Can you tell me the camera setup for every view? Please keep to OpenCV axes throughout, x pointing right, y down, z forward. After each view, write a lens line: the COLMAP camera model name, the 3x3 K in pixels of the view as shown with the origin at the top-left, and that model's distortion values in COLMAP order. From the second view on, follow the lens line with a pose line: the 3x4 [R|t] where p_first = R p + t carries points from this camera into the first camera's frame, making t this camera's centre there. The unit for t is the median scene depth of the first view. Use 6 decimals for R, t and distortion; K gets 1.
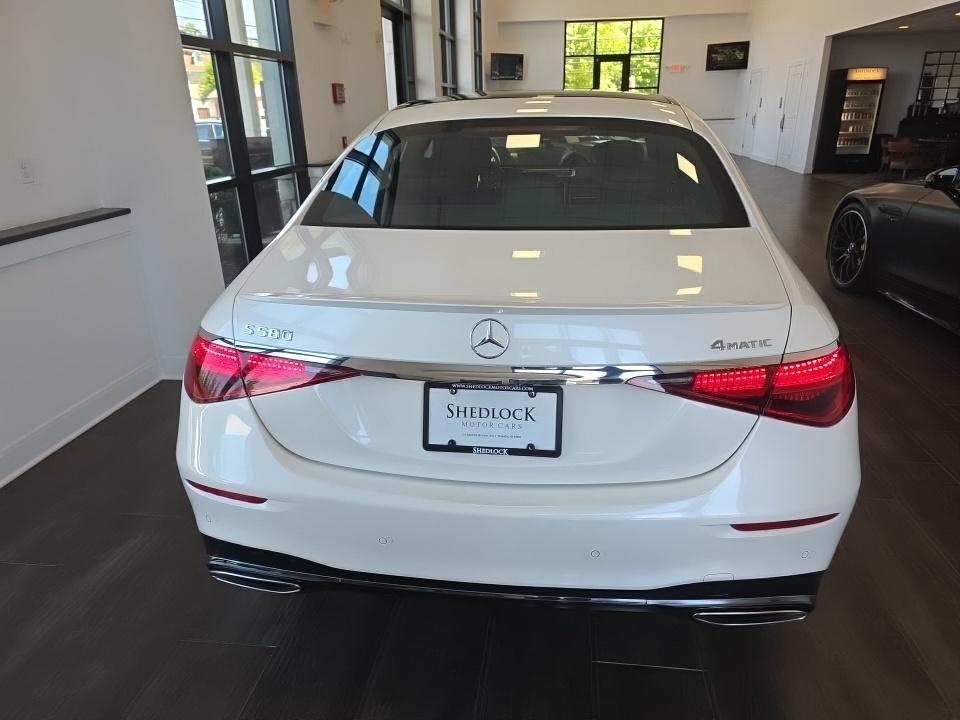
lens RADIAL K [[665.8, 0, 480.0], [0, 665.8, 360.0], [0, 0, 1]] dist [0.041211, -0.006326]
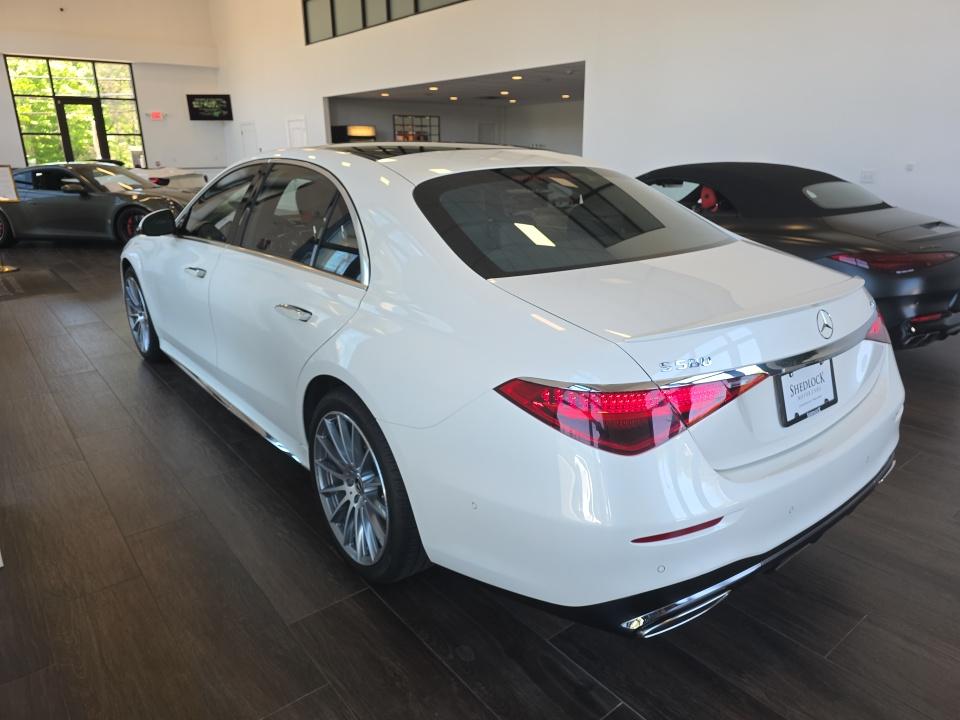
lens RADIAL K [[665.8, 0, 480.0], [0, 665.8, 360.0], [0, 0, 1]] dist [0.041211, -0.006326]
pose [[0.696173, -0.216419, 0.684475, -0.126692], [0.259538, 0.964858, 0.041097, -0.018090], [-0.669315, 0.149037, 0.727877, 0.042955]]
